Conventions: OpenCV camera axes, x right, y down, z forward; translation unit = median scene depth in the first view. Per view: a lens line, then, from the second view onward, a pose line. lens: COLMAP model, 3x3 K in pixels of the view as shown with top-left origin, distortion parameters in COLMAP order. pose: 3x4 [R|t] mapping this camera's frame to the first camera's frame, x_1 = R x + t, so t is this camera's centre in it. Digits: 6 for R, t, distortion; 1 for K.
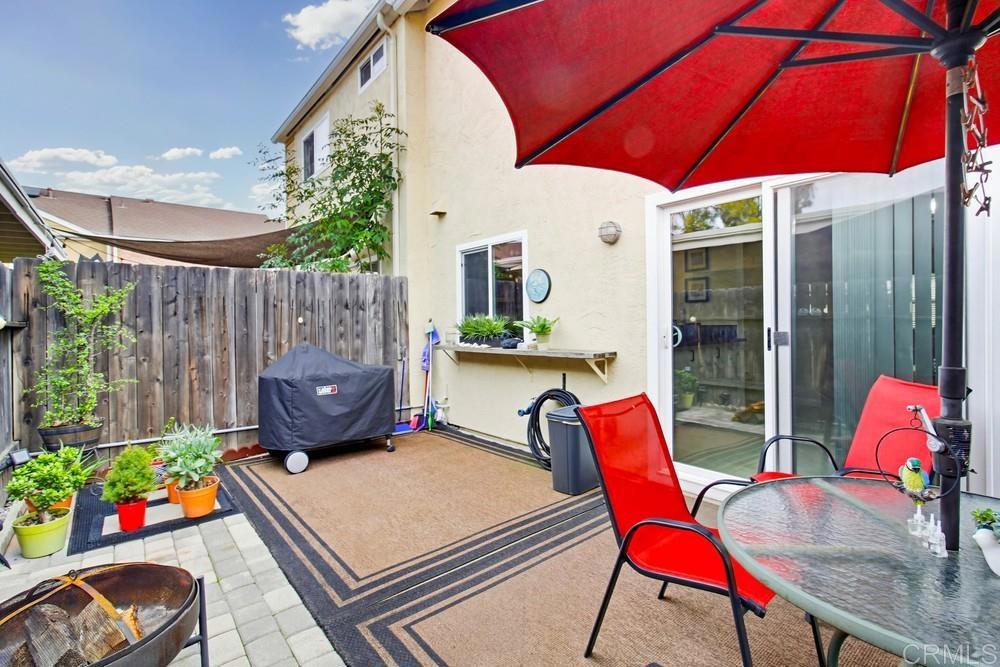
lens RADIAL K [[473.5, 0, 506.5], [0, 473.5, 326.9], [0, 0, 1]] dist [-0.010927, 0.004378]
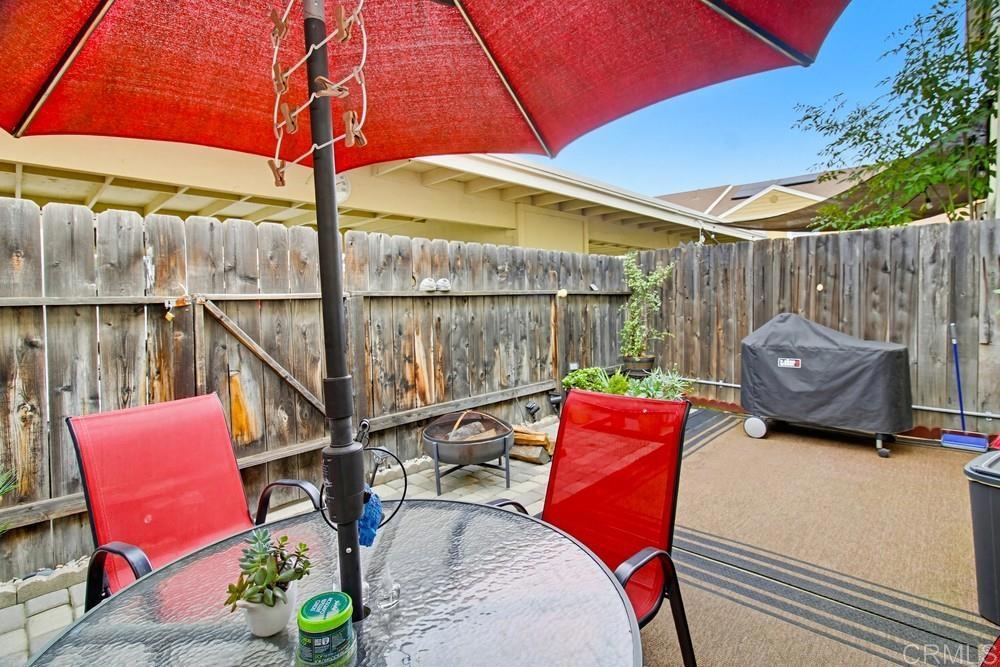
lens RADIAL K [[473.5, 0, 505.7], [0, 473.5, 300.2], [0, 0, 1]] dist [-0.010927, 0.004378]
pose [[0.123470, 0.019005, -0.992166, 0.463897], [0.003275, 0.999803, 0.019558, -0.010330], [0.992343, -0.005664, 0.123383, 0.313940]]
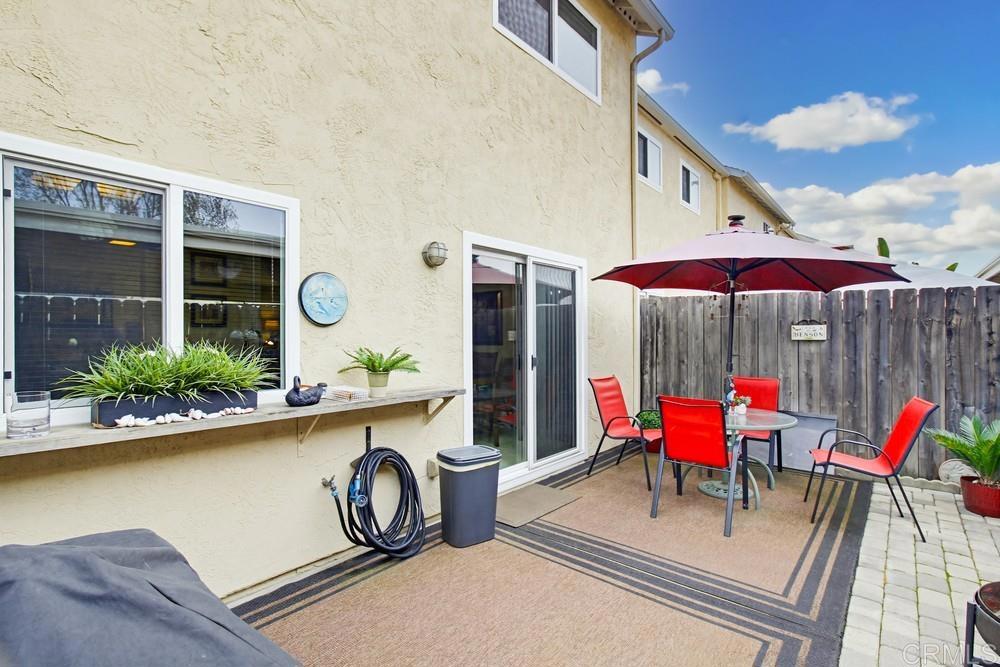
lens RADIAL K [[487.7, 0, 497.7], [0, 487.7, 338.7], [0, 0, 1]] dist [-0.010185, 0.002956]
pose [[-0.186671, 0.009317, 0.982378, -0.609799], [0.016885, 0.999838, -0.006274, -0.025661], [-0.982277, 0.015416, -0.186798, 0.896353]]
